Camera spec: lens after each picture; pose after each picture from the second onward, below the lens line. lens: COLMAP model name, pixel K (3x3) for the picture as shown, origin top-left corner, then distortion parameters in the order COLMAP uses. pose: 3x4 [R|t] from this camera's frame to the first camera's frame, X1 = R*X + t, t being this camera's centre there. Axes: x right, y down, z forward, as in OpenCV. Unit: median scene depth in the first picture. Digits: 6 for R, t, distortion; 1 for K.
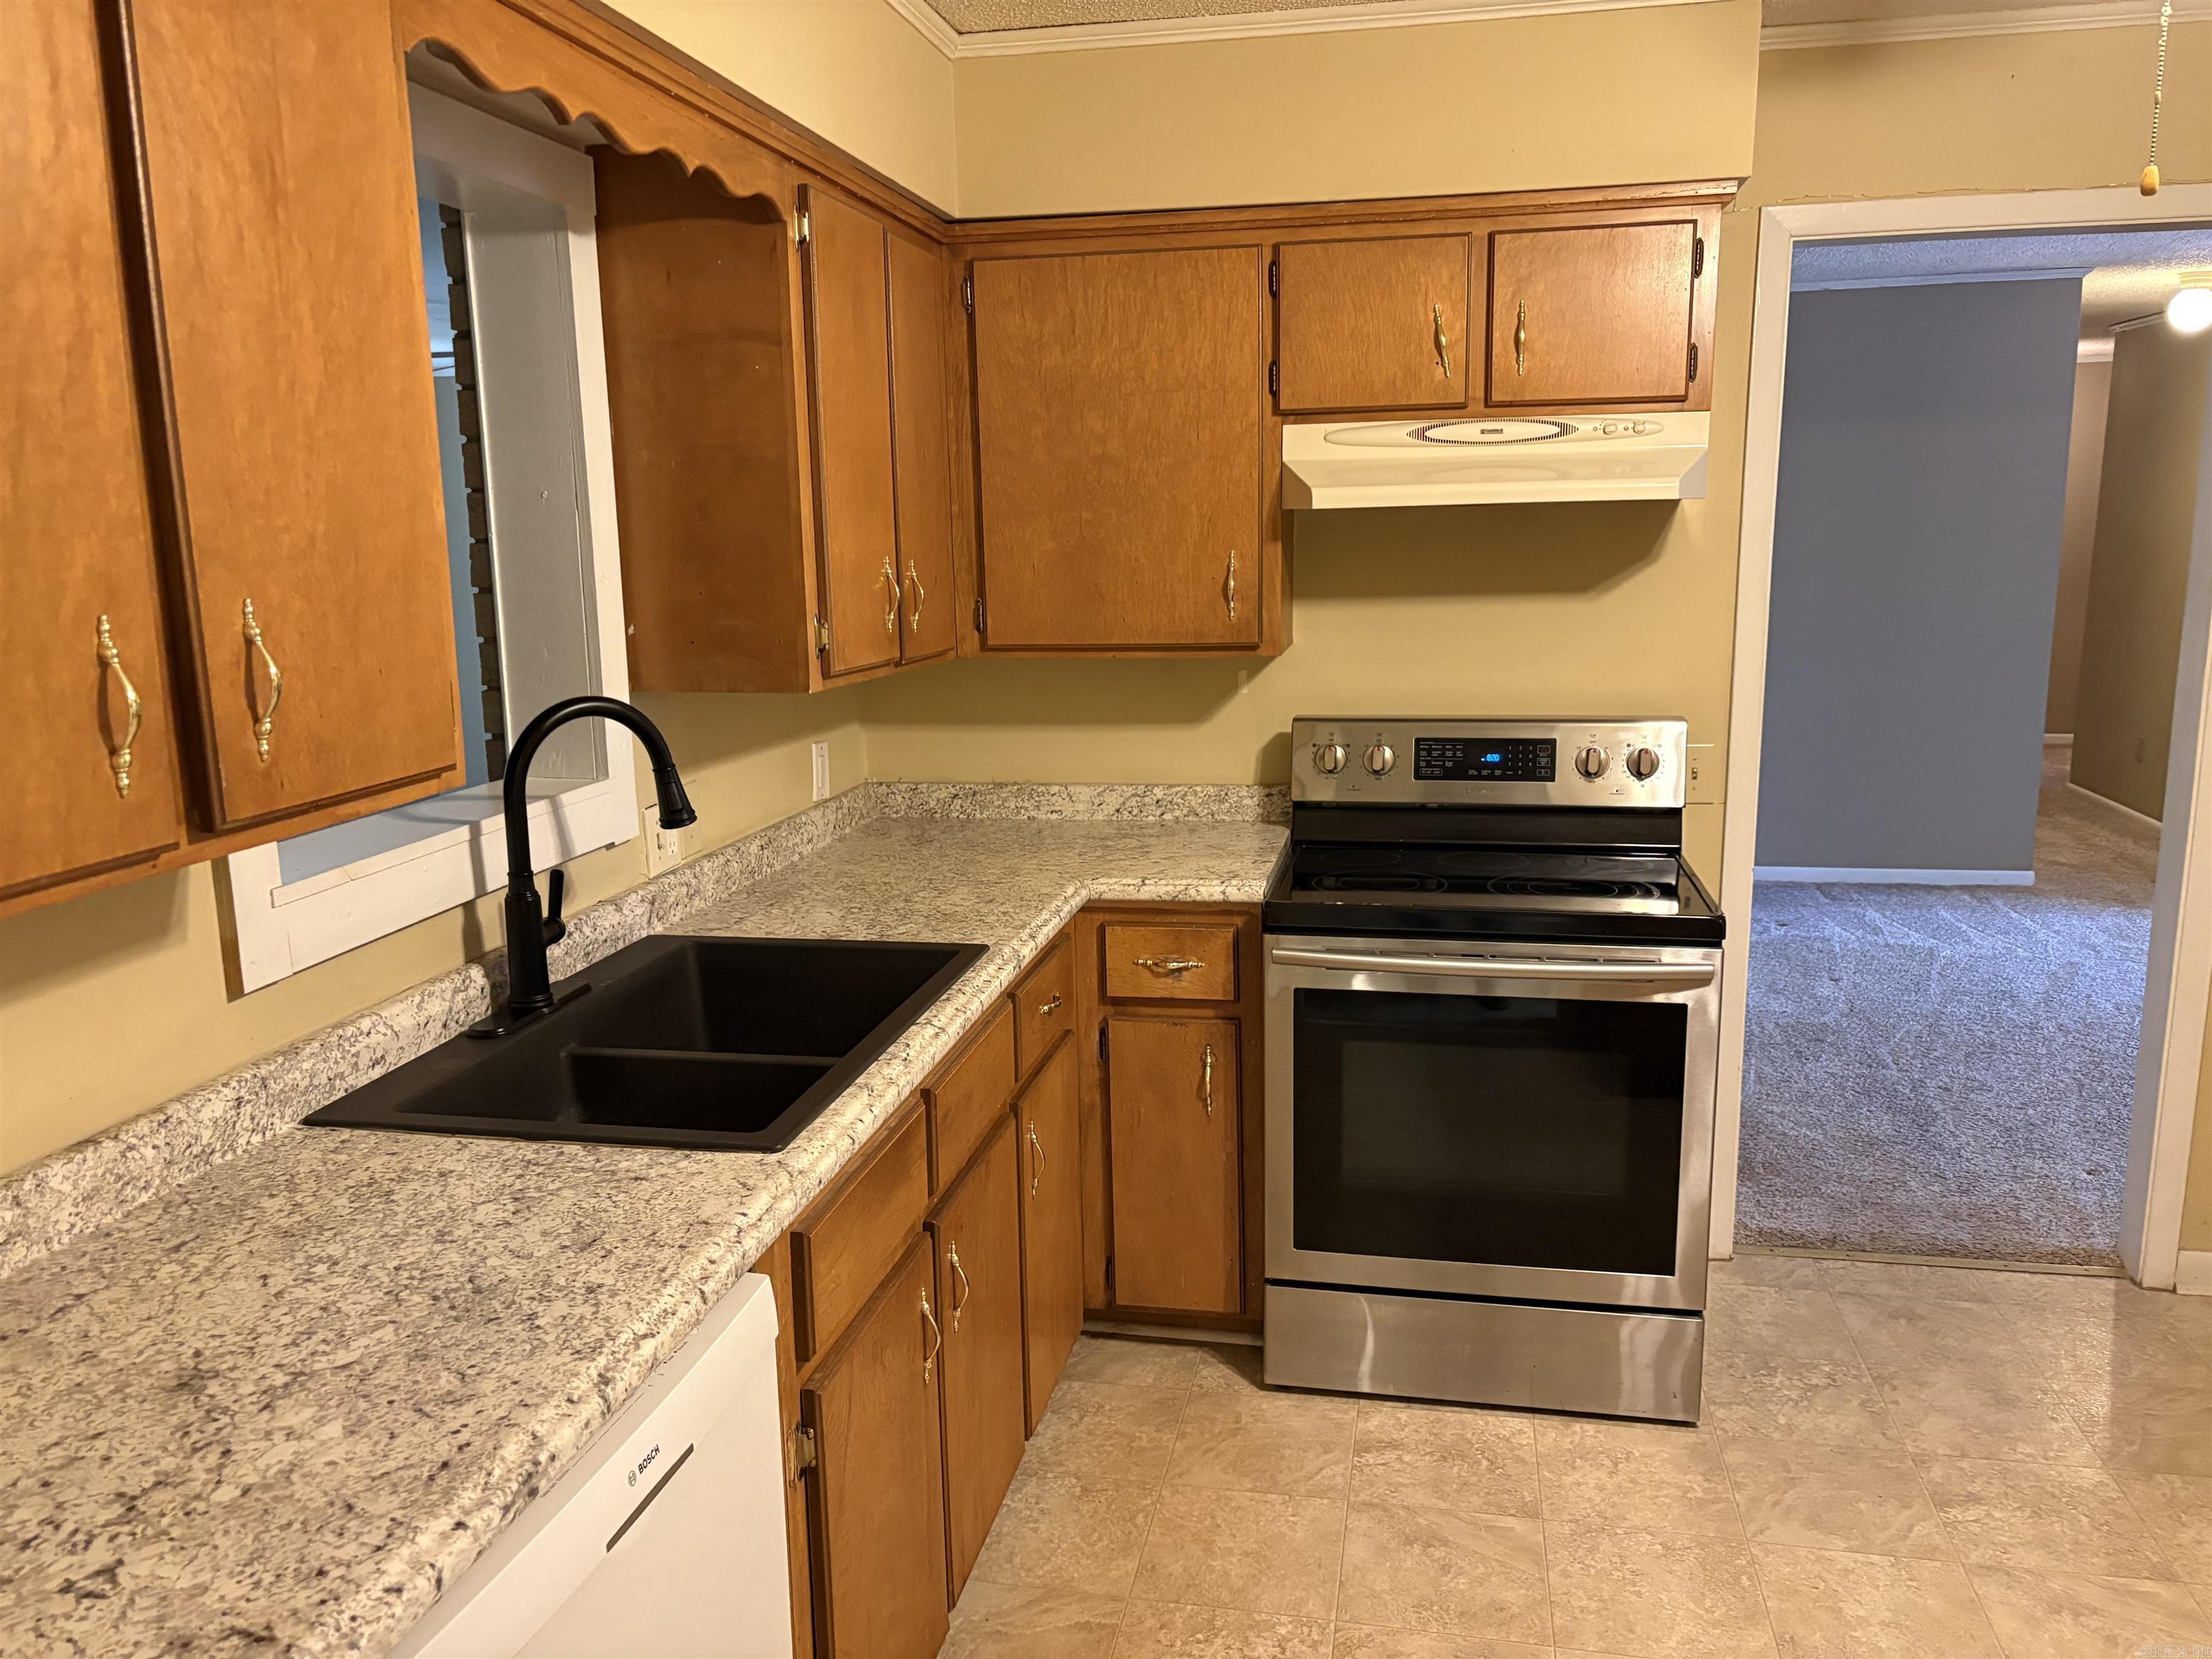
lens RADIAL K [[1677.6, 0, 1107.8], [0, 1677.6, 832.7], [0, 0, 1]] dist [0.039282, -0.000551]
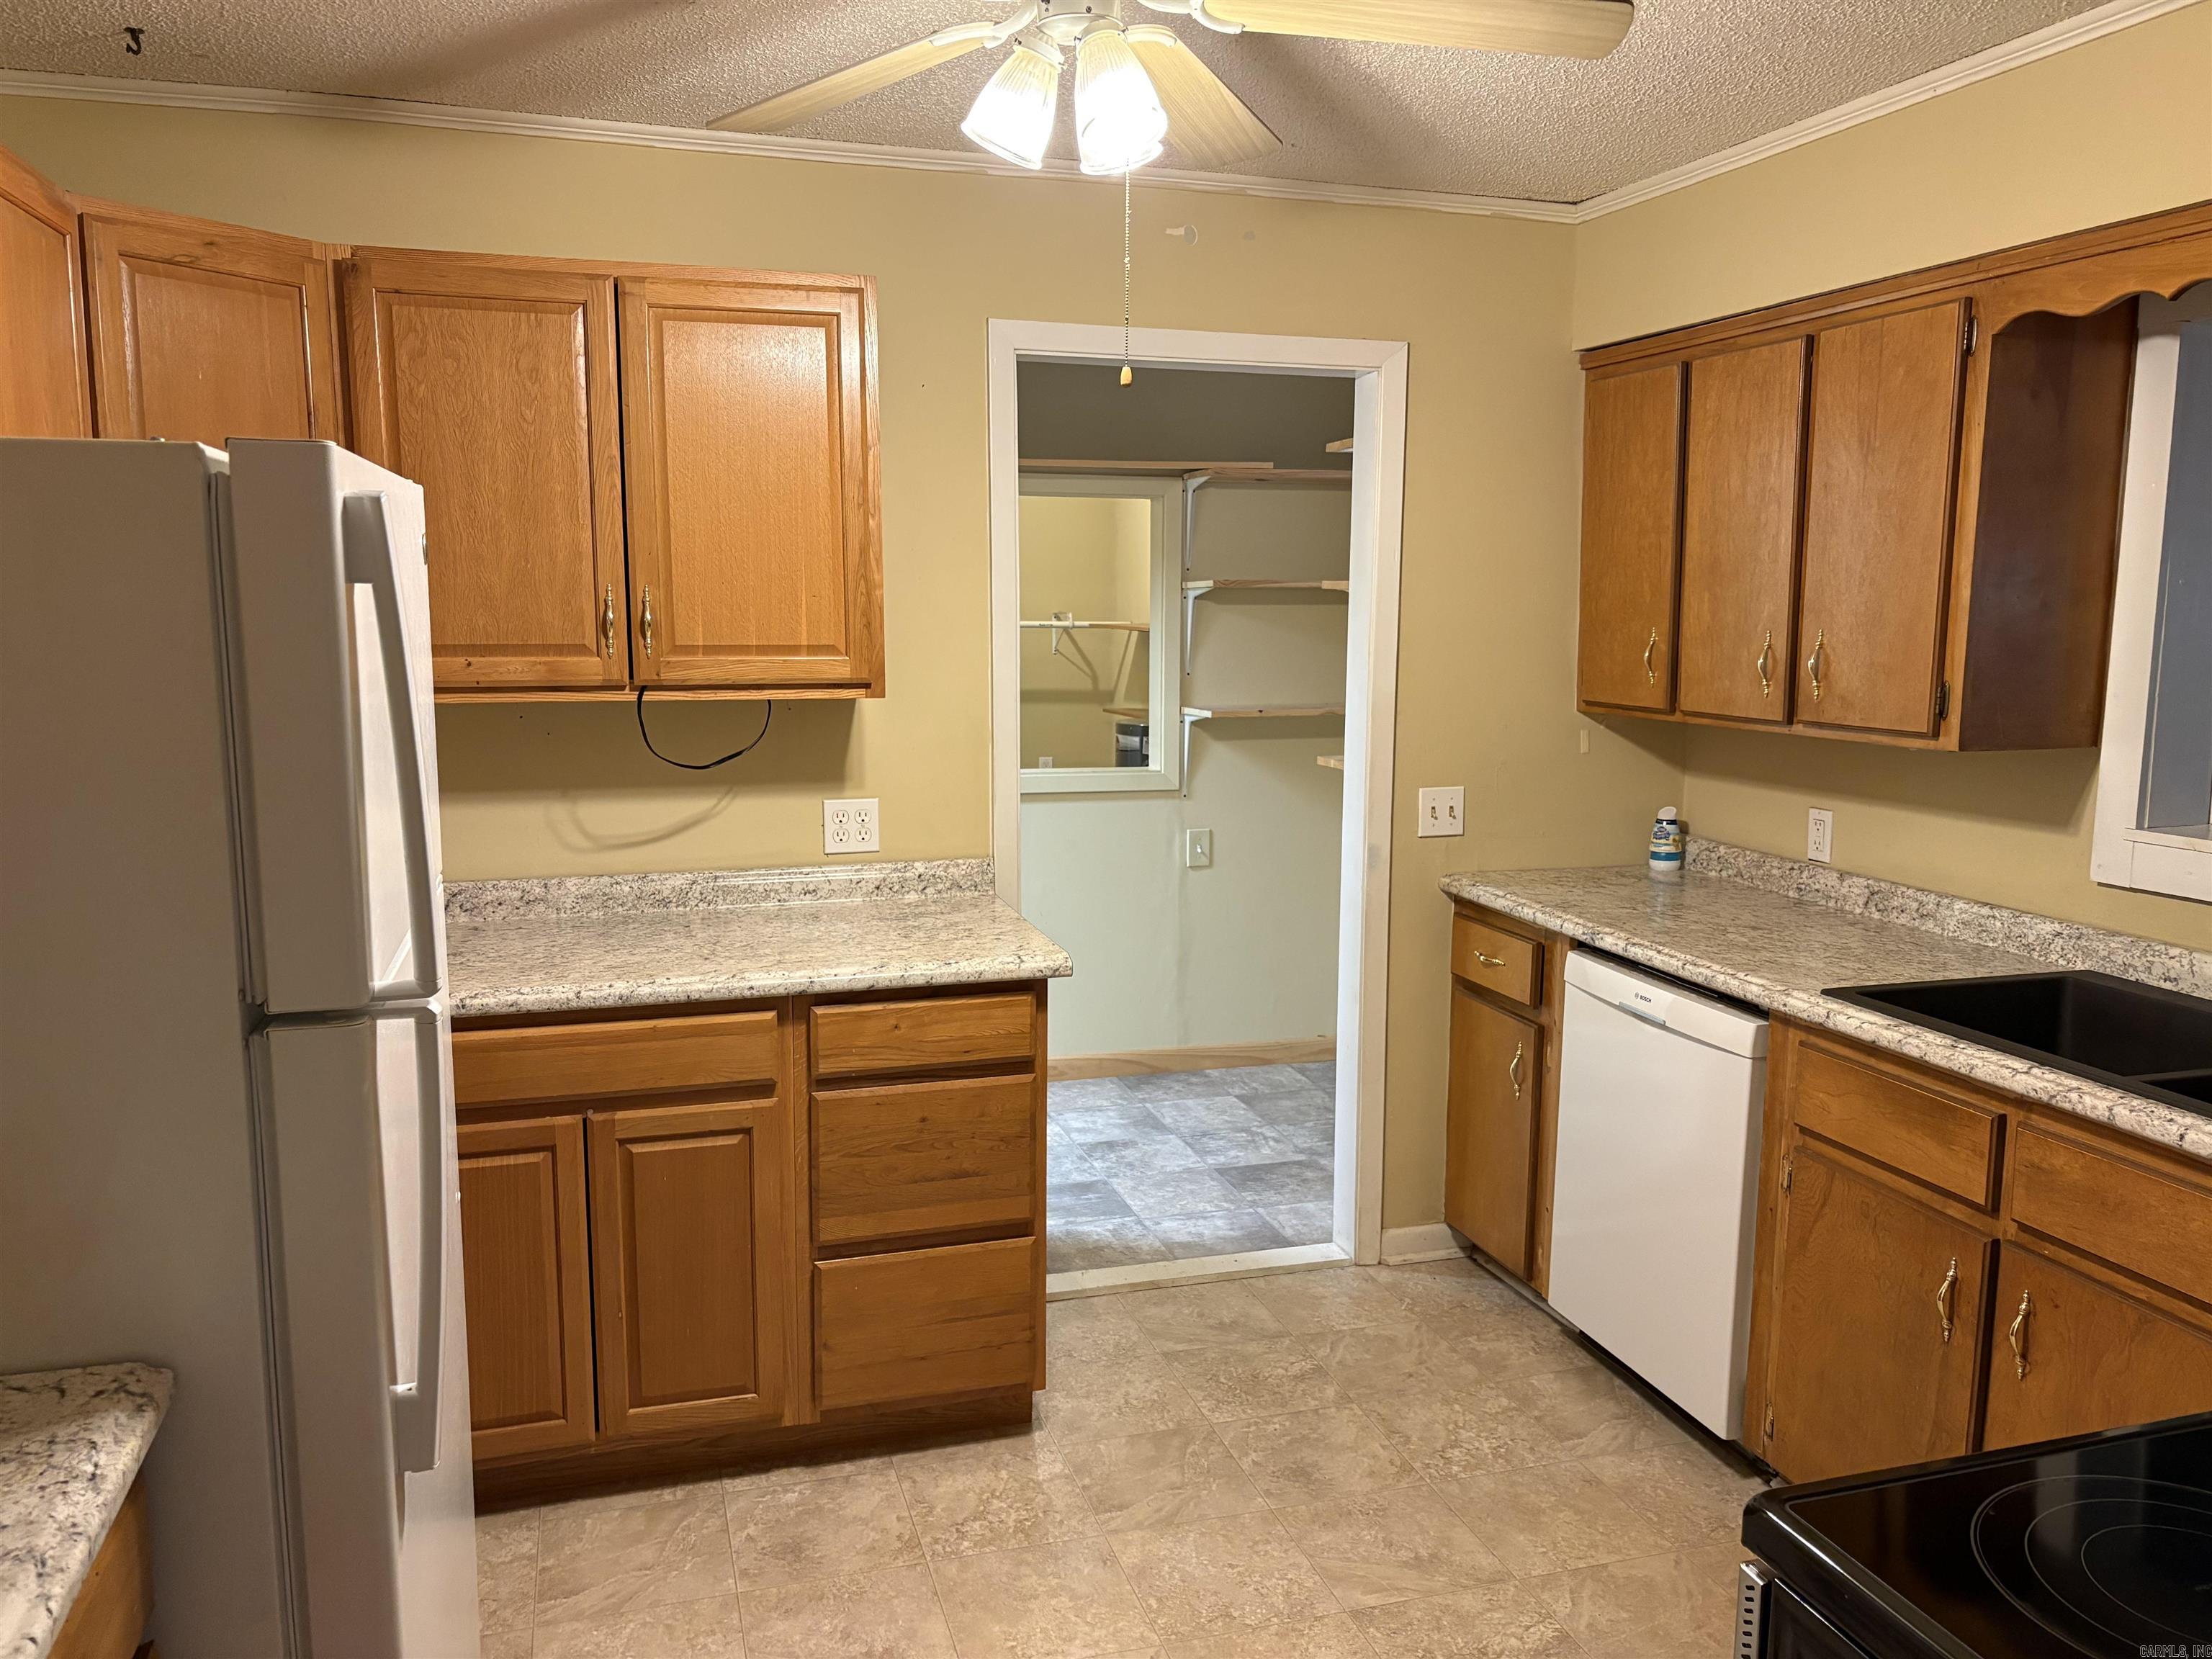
lens RADIAL K [[1677.6, 0, 1105.4], [0, 1677.6, 829.9], [0, 0, 1]] dist [0.039282, -0.000551]
pose [[-0.877130, 0.077871, -0.473898, 1.115102], [-0.081669, 0.948209, 0.306968, -0.382240], [0.473258, 0.307954, -0.825343, 1.906357]]
